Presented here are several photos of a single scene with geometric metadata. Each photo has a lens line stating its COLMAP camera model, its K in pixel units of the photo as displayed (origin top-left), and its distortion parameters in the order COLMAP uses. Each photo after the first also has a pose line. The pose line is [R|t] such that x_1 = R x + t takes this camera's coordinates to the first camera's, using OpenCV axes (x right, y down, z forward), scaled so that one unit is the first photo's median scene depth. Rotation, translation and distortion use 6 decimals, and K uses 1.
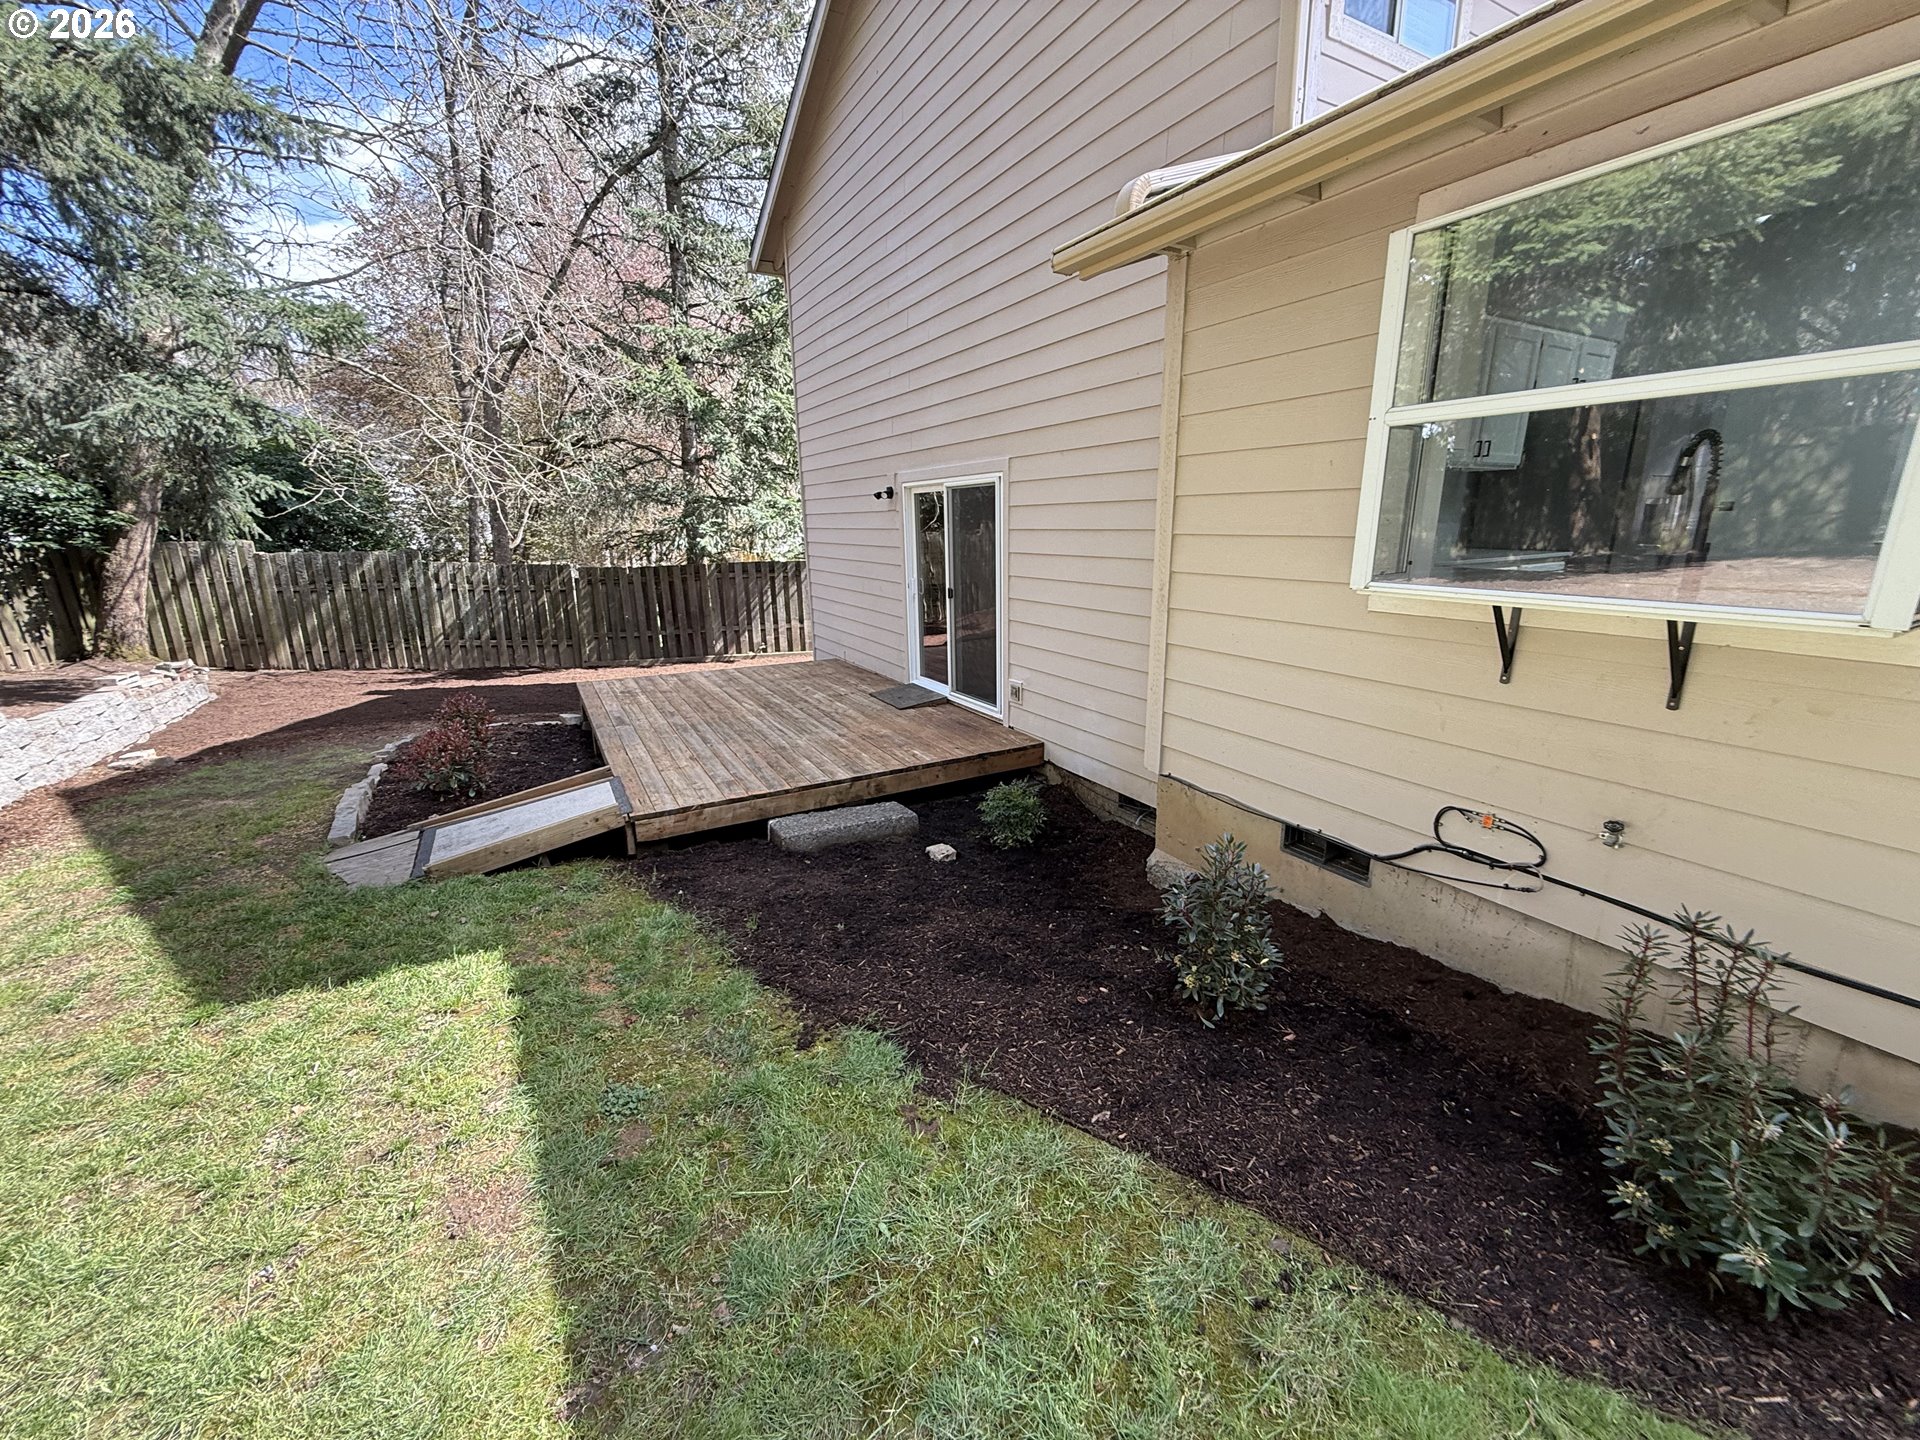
lens RADIAL K [[760.3, 0, 957.0], [0, 760.3, 717.9], [0, 0, 1]] dist [0.000168, 0.000145]
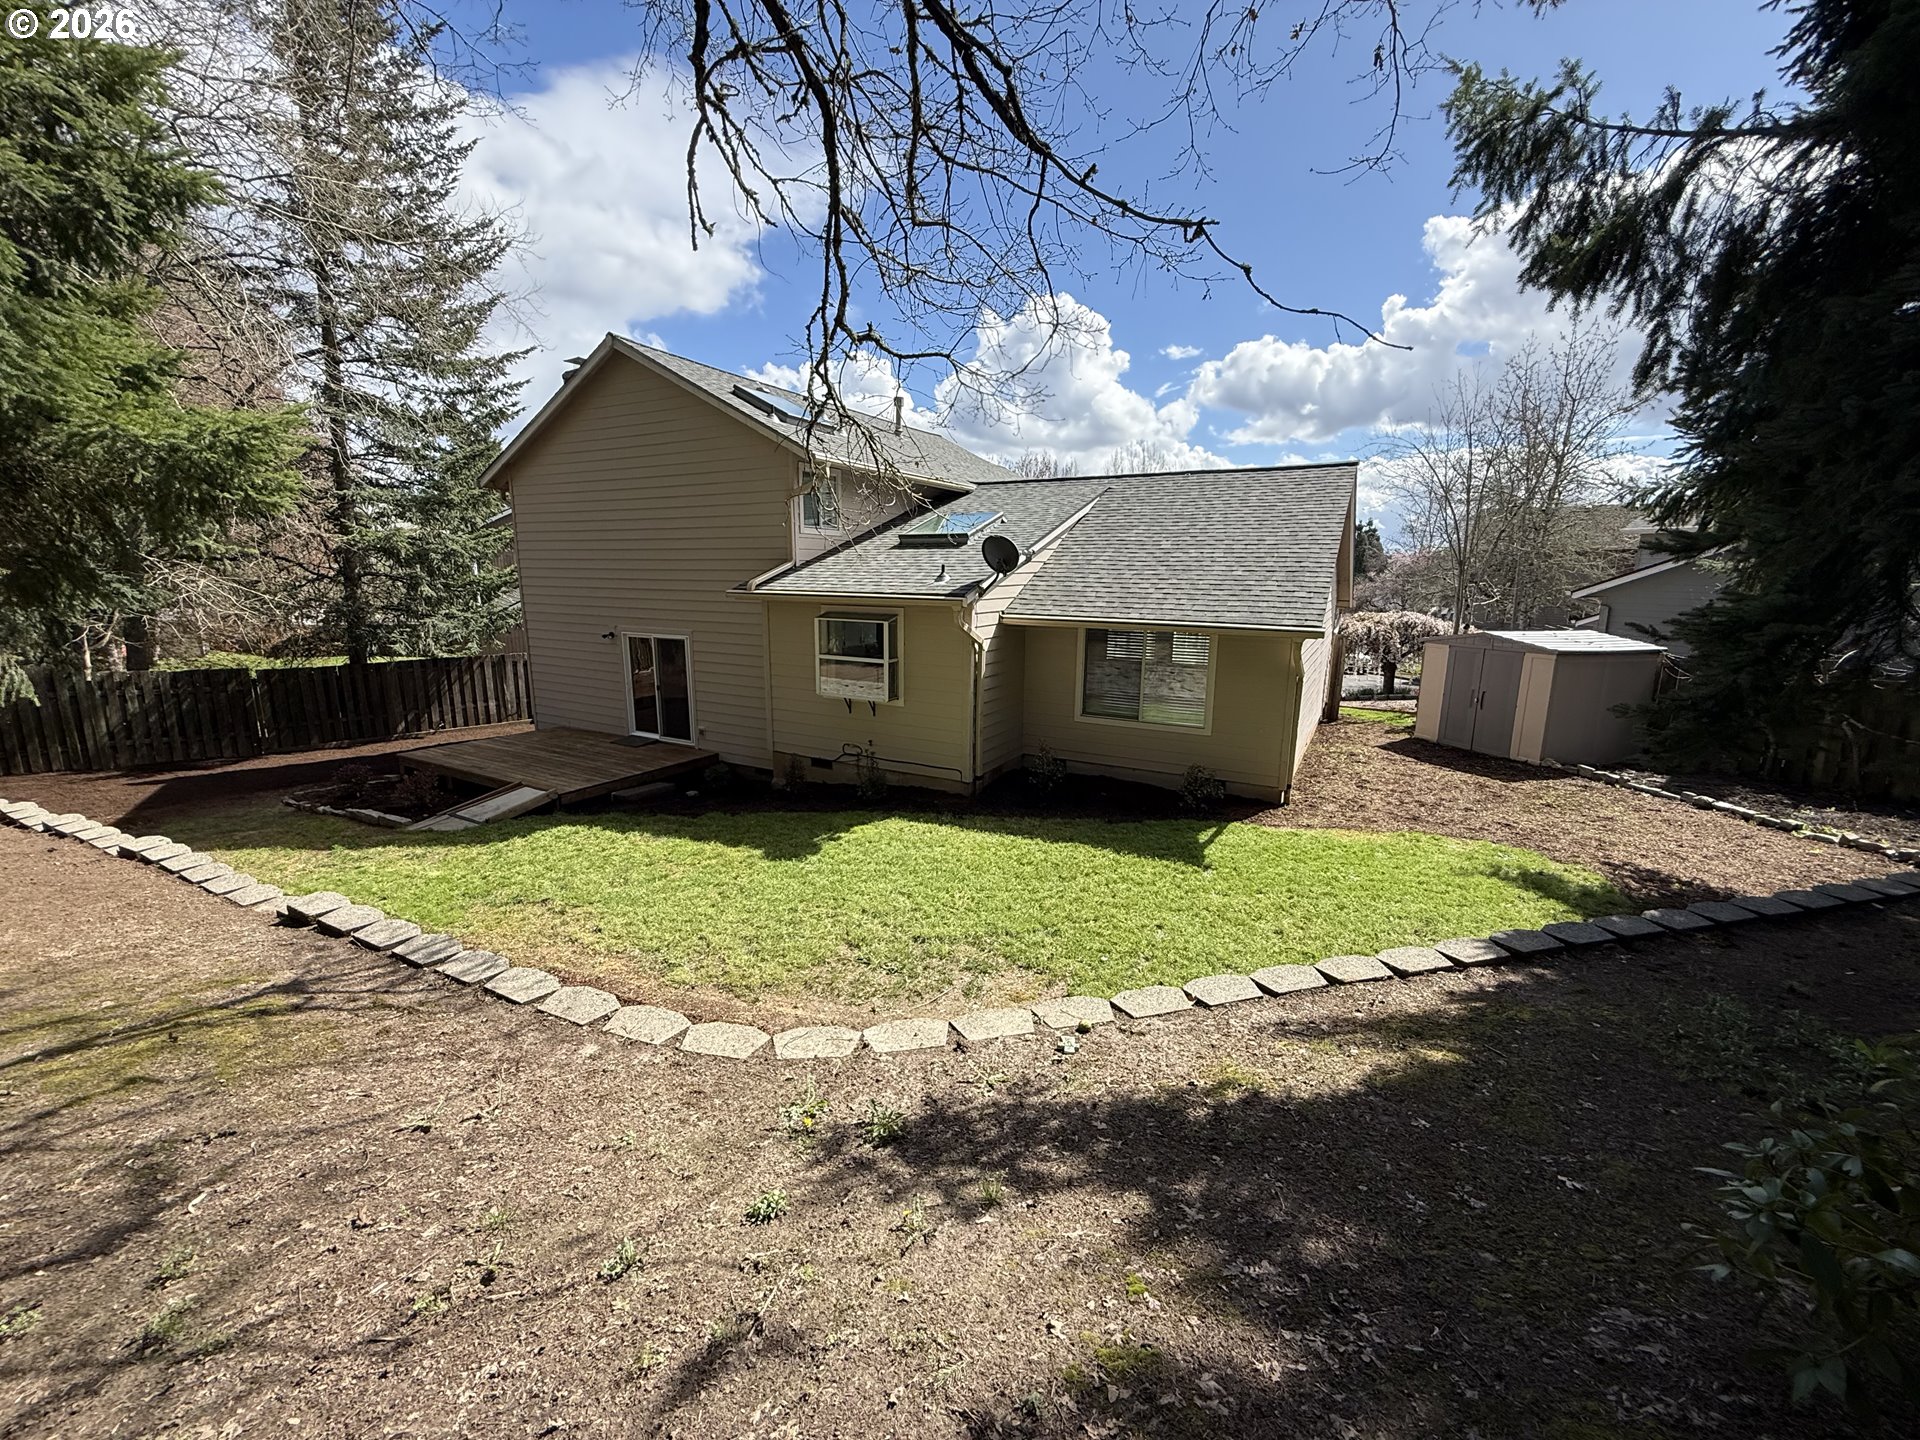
lens RADIAL K [[760.3, 0, 957.0], [0, 760.3, 717.9], [0, 0, 1]] dist [0.000168, 0.000145]
pose [[0.857134, -0.077634, 0.509209, -0.336507], [0.110778, 0.993227, -0.035041, 0.069142], [-0.503040, 0.086444, 0.859929, -1.049525]]
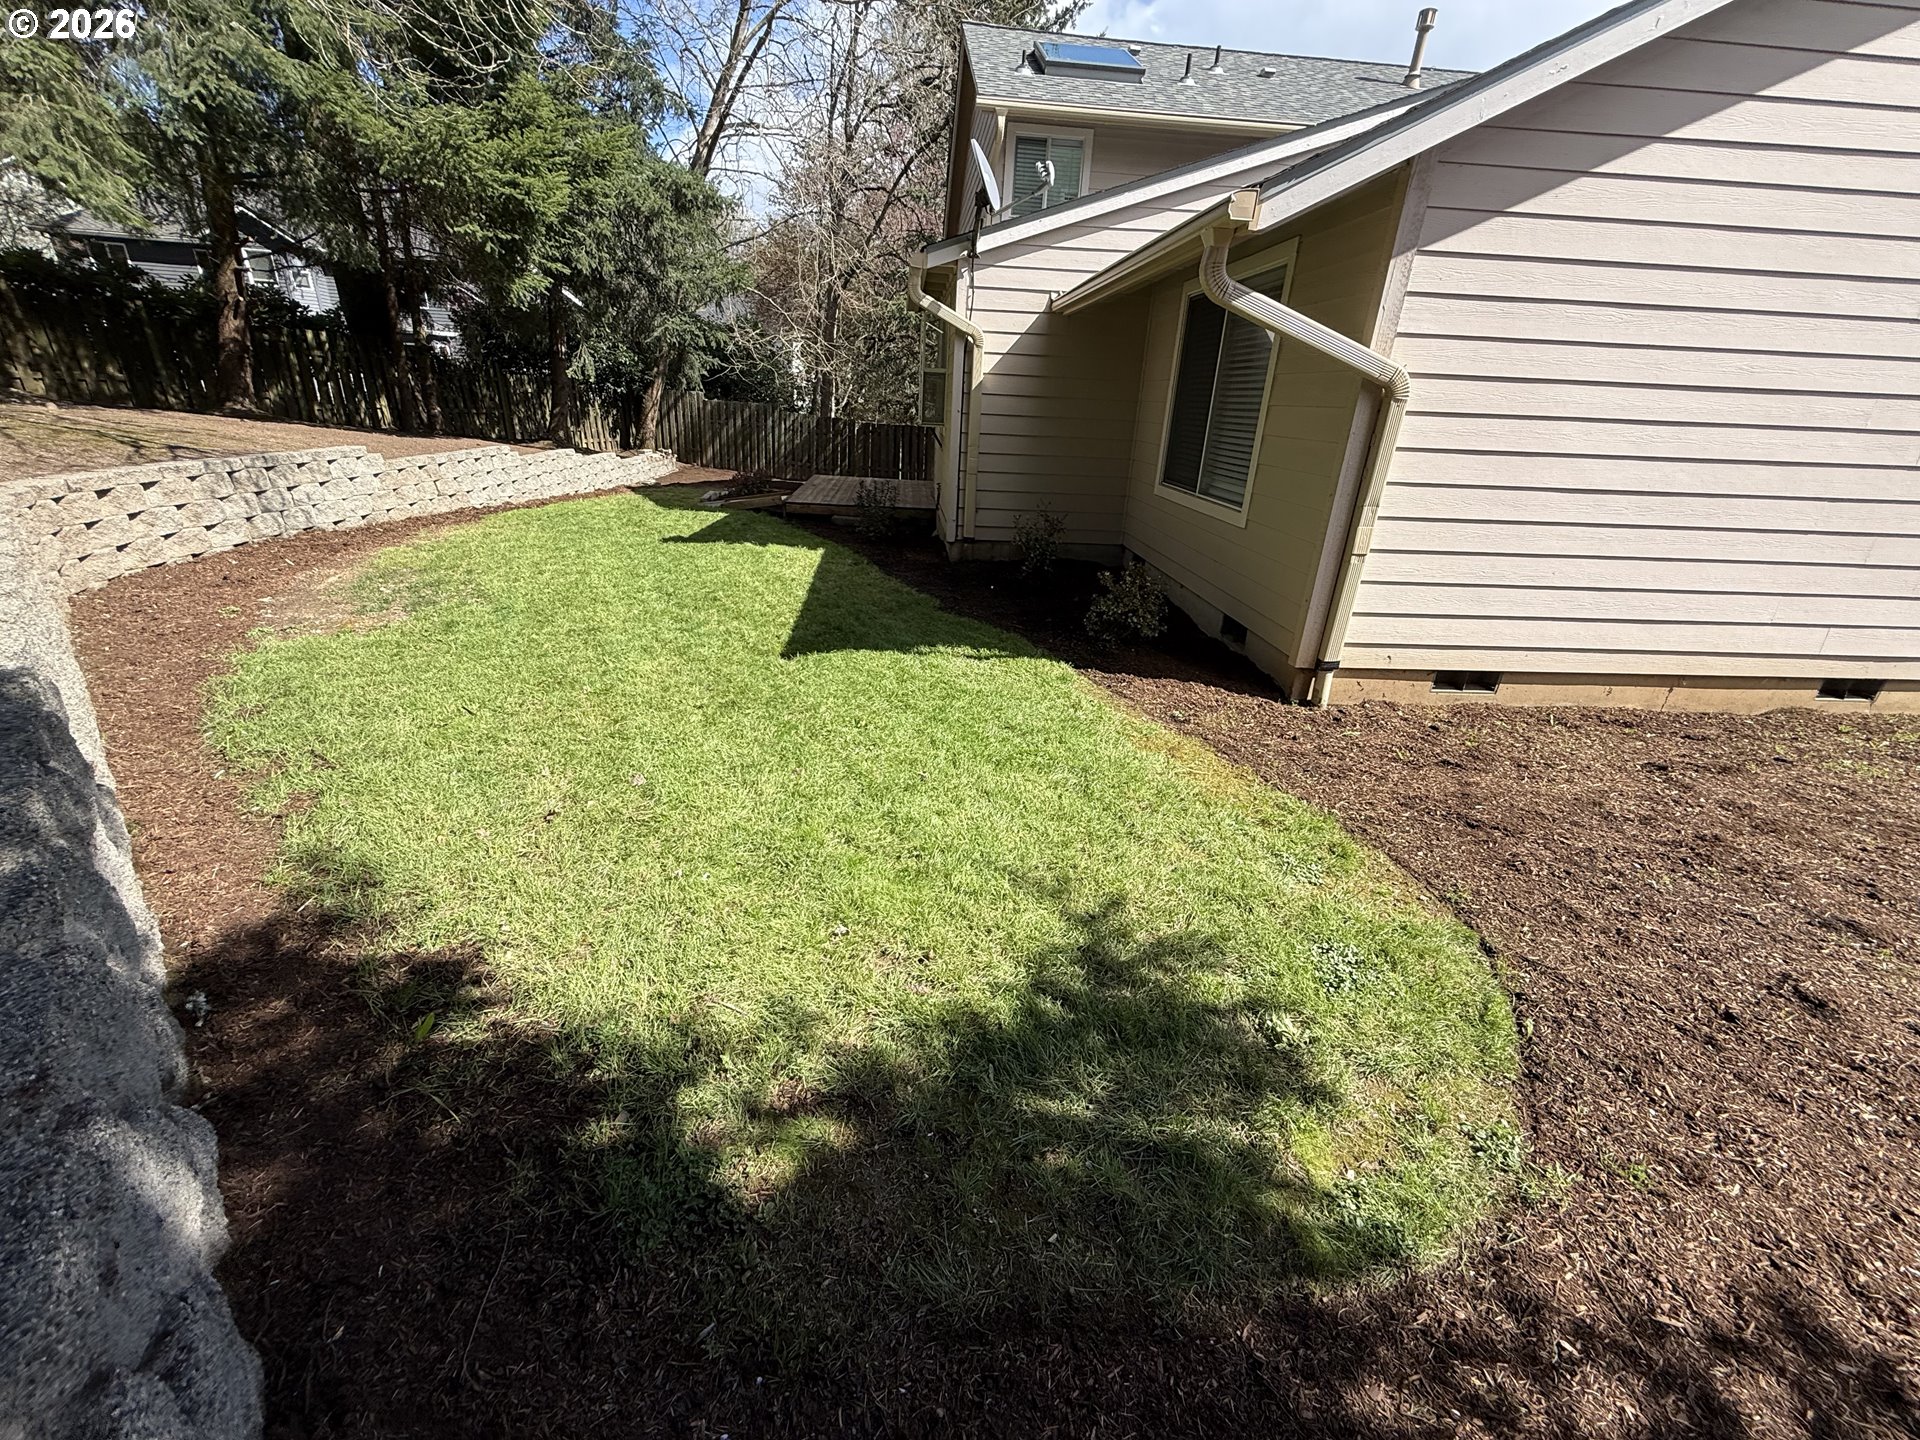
lens RADIAL K [[760.3, 0, 957.0], [0, 760.3, 717.9], [0, 0, 1]] dist [0.000168, 0.000145]
pose [[0.897825, 0.221767, -0.380434, 0.814507], [-0.168731, 0.971245, 0.167966, 0.197207], [0.406744, -0.086613, 0.909427, -0.800581]]
